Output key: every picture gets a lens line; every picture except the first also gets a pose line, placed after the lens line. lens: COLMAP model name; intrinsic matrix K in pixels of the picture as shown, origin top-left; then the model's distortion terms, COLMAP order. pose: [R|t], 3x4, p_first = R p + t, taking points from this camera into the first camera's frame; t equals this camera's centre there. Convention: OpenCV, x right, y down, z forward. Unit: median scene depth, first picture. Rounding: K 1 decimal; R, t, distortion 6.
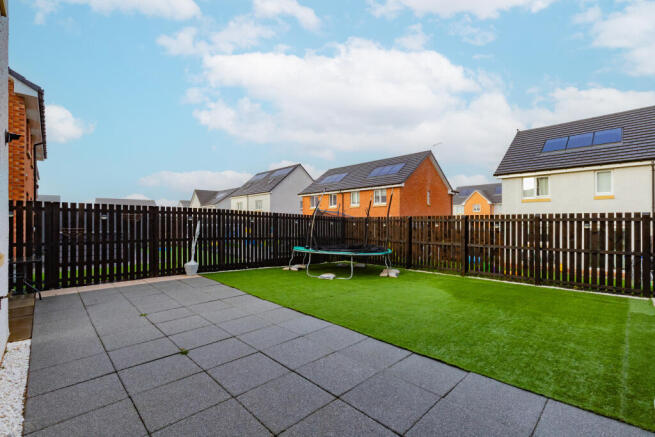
lens RADIAL K [[289.0, 0, 327.5], [0, 289.0, 218.5], [0, 0, 1]] dist [0.002550, 0.000194]
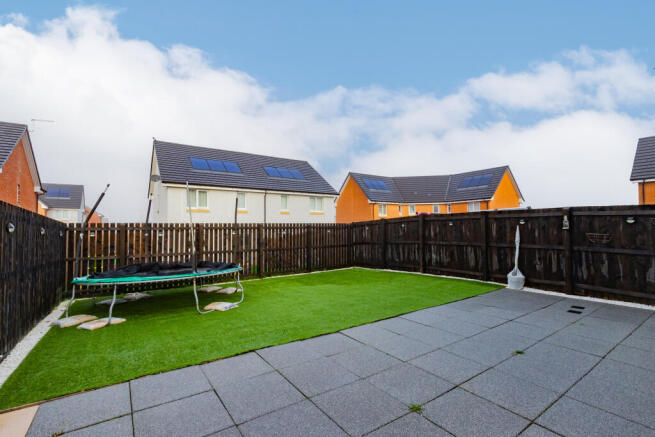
lens RADIAL K [[305.0, 0, 327.5], [0, 305.0, 218.5], [0, 0, 1]] dist [0.002114, 0.000188]
pose [[0.157236, 0.031994, 0.987043, -0.504469], [-0.000949, 0.999480, -0.032246, 0.006264], [-0.987561, 0.004133, 0.157185, 0.447351]]
